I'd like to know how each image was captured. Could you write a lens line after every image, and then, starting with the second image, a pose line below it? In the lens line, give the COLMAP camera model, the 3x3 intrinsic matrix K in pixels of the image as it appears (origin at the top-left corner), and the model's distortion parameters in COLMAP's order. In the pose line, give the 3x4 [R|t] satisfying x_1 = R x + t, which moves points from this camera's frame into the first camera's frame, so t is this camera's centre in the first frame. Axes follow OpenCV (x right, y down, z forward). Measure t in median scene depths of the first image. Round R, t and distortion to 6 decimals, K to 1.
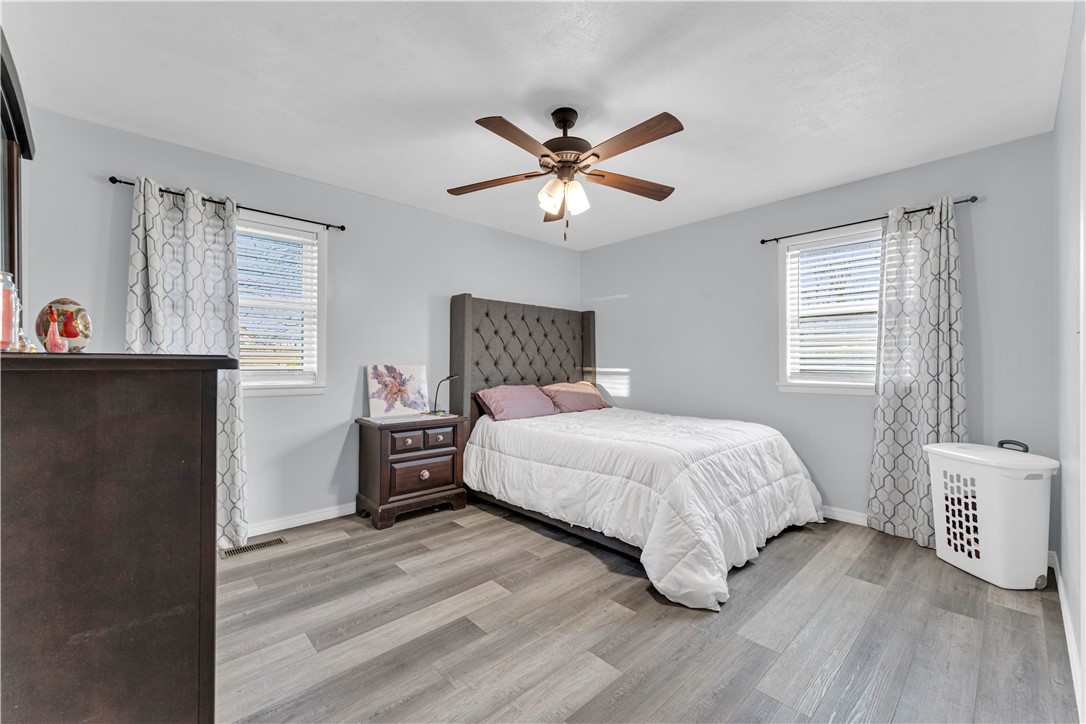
lens RADIAL K [[438.7, 0, 541.9], [0, 438.7, 360.1], [0, 0, 1]] dist [0.004209, -0.000094]
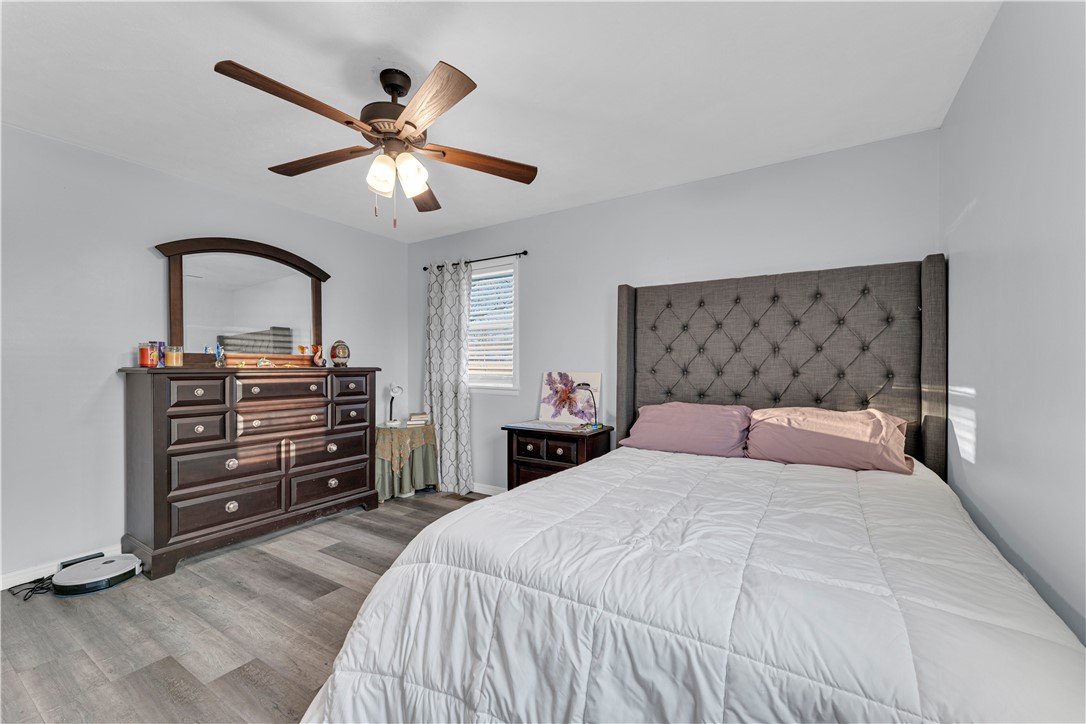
lens RADIAL K [[438.7, 0, 540.1], [0, 438.7, 369.7], [0, 0, 1]] dist [0.004209, -0.000094]
pose [[0.253730, 0.002881, -0.967271, 0.637467], [0.006275, 0.999970, 0.004625, 0.000616], [0.967255, -0.007243, 0.253705, 0.707640]]
